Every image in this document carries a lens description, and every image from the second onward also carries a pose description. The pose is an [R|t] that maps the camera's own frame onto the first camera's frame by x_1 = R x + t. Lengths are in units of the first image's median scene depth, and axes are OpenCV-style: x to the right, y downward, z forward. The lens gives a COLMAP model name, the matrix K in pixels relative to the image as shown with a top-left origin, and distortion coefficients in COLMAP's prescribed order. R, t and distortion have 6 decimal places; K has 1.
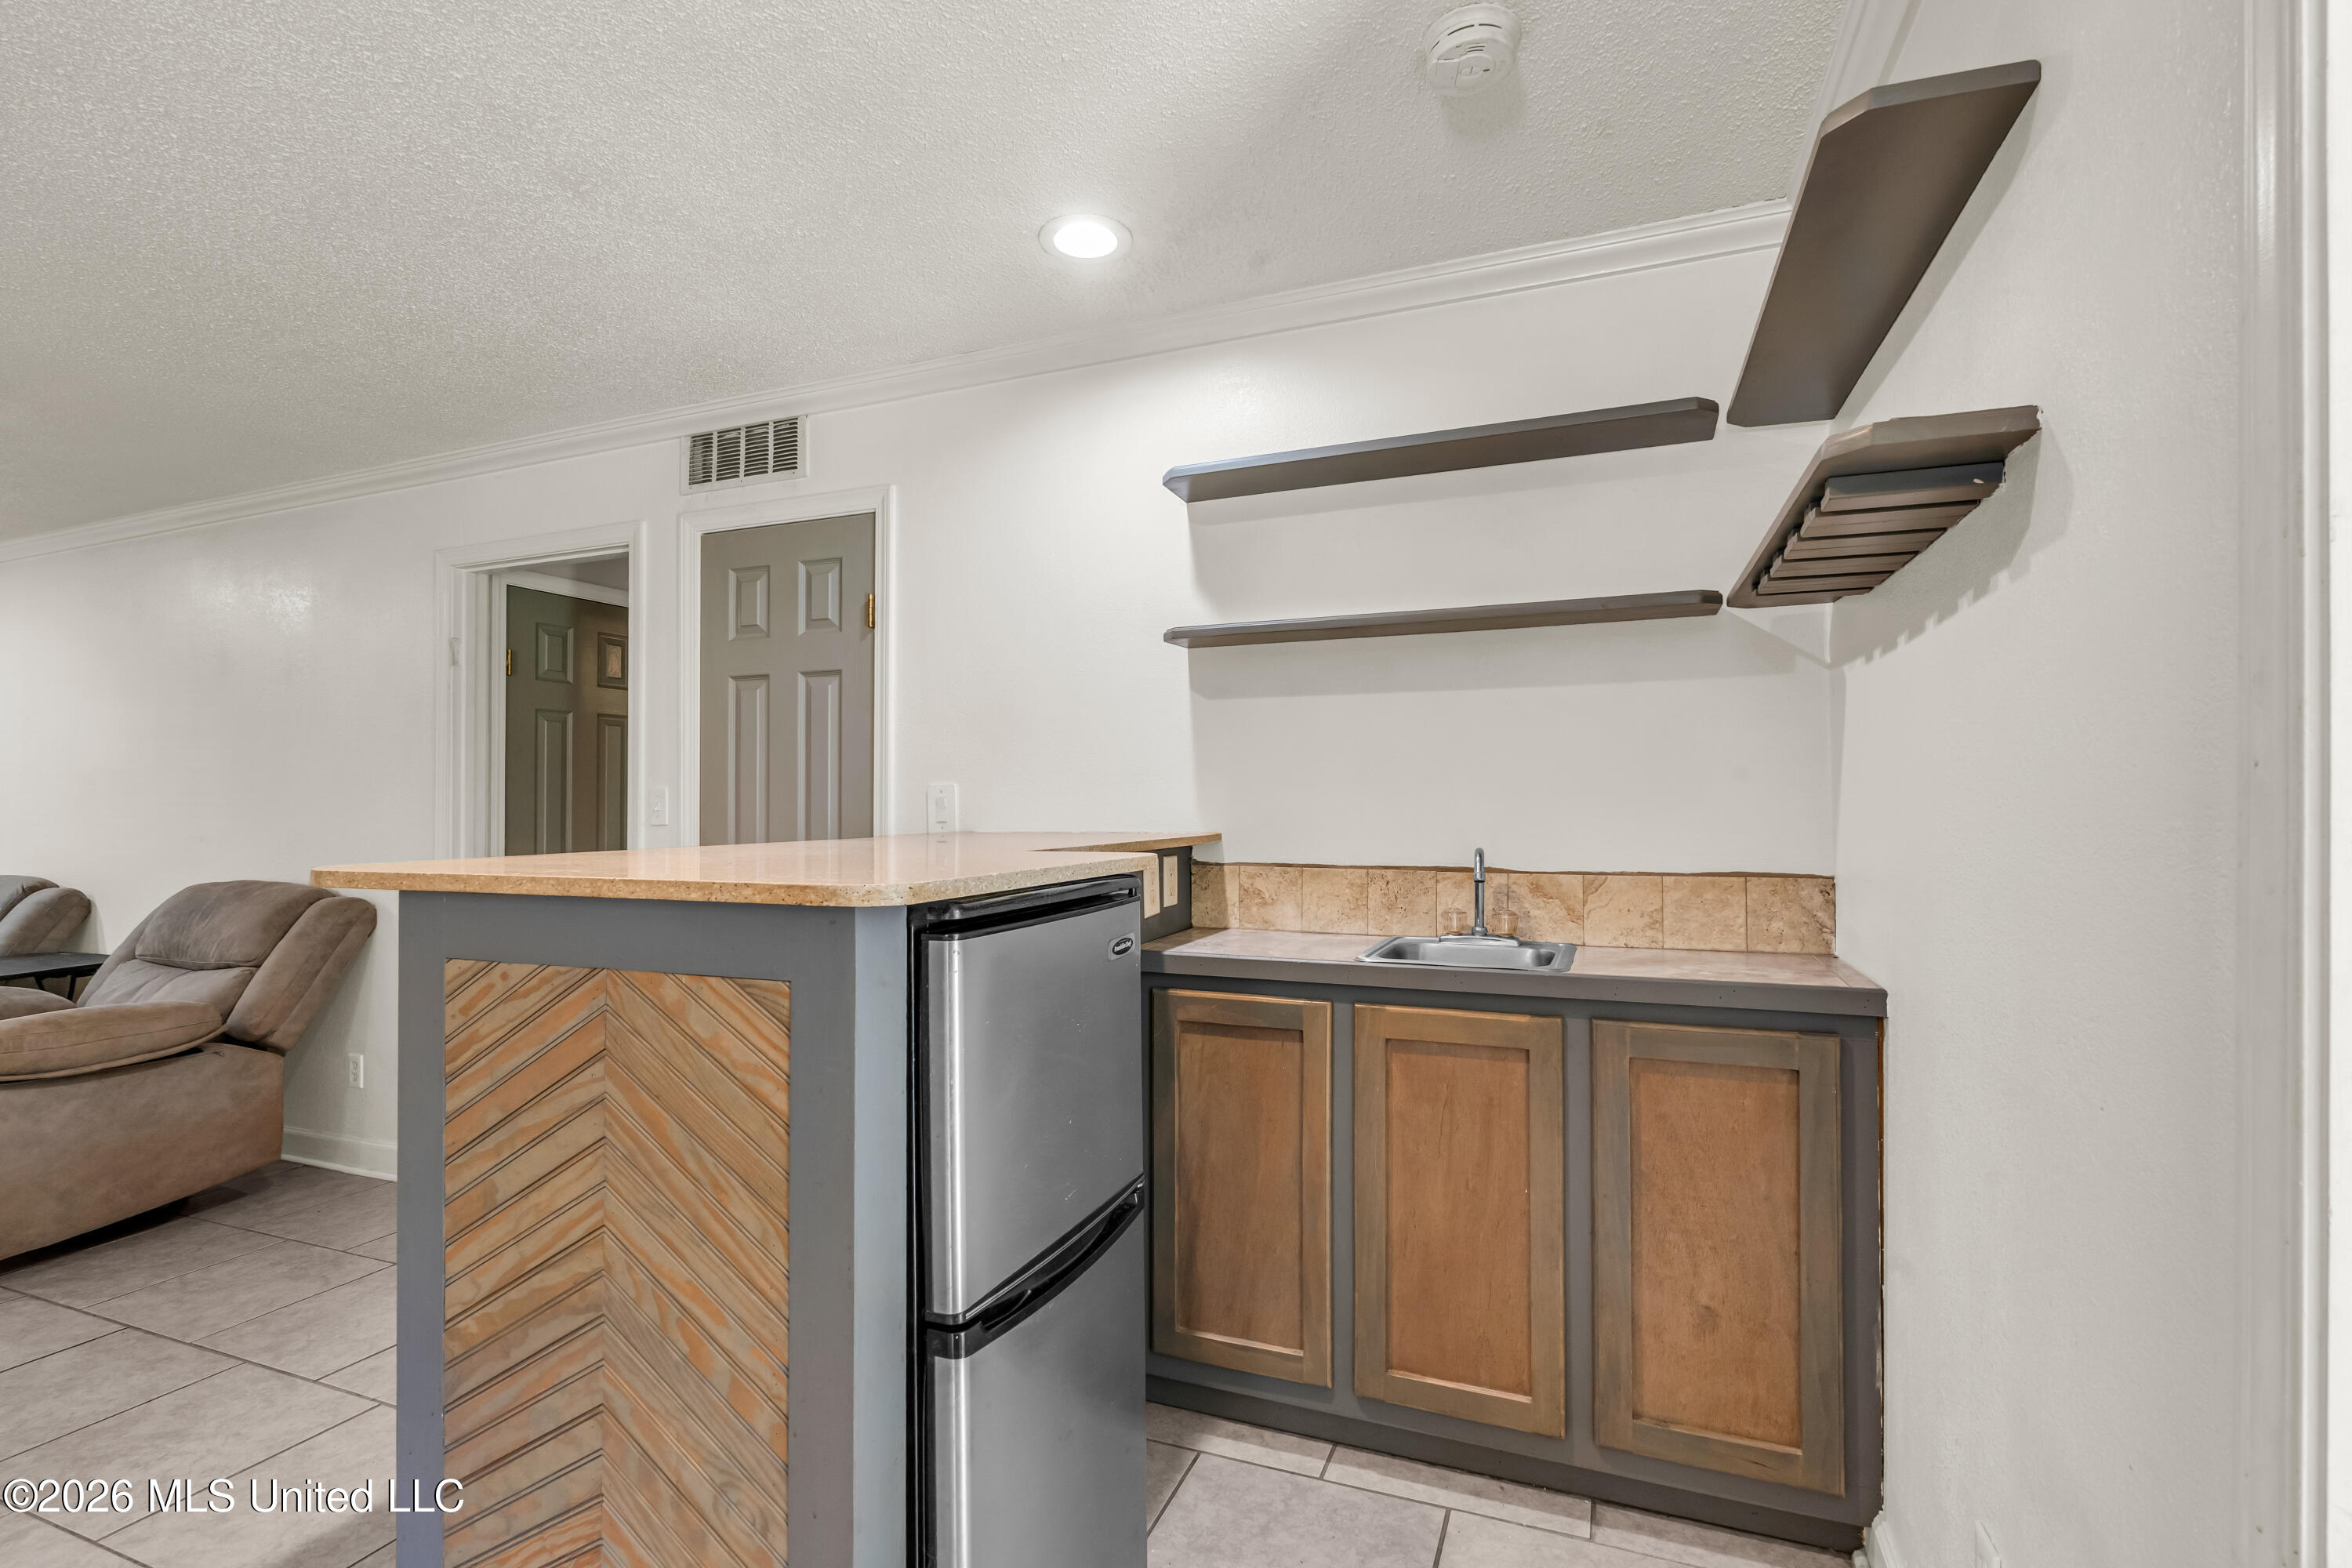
lens RADIAL K [[1079.5, 0, 1177.0], [0, 1079.5, 795.8], [0, 0, 1]] dist [0.000960, -0.000380]
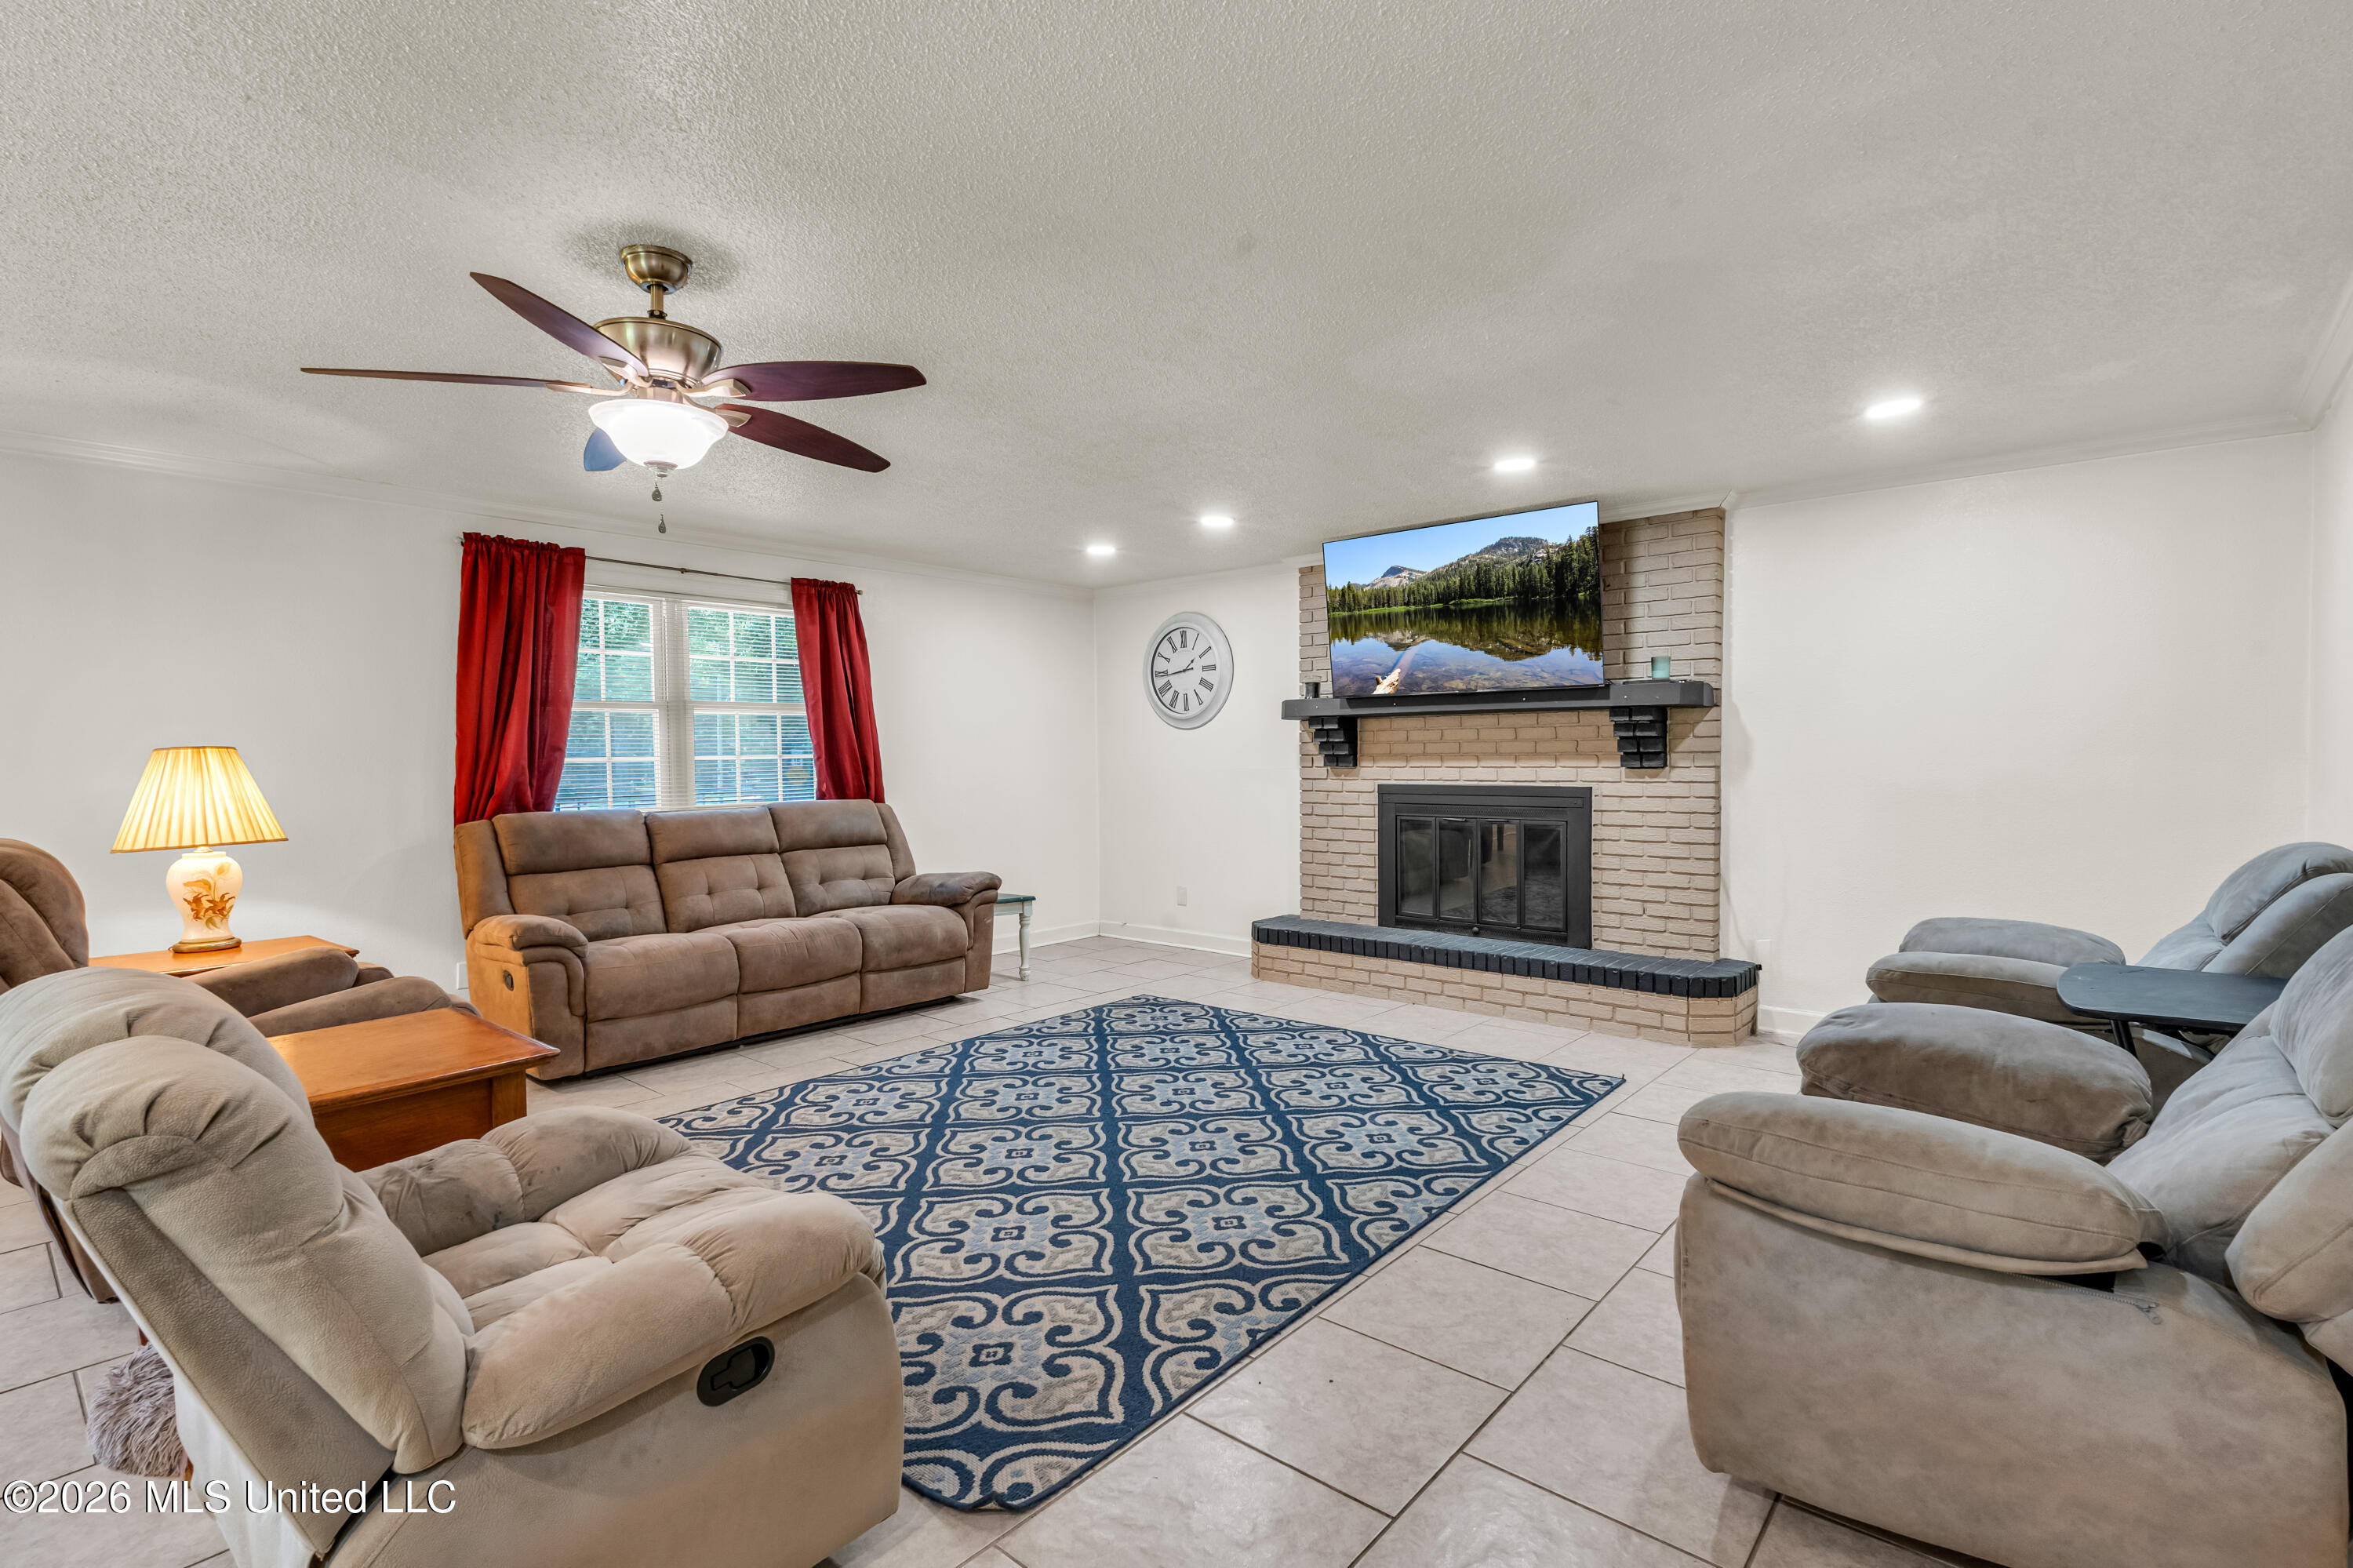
lens RADIAL K [[1080.0, 0, 1177.9], [0, 1080.0, 779.2], [0, 0, 1]] dist [0.000960, -0.000380]
pose [[-0.322611, 0.031926, -0.945993, -0.359670], [0.022633, 0.999405, 0.026010, 0.004964], [0.946261, -0.013020, -0.323141, 0.776075]]
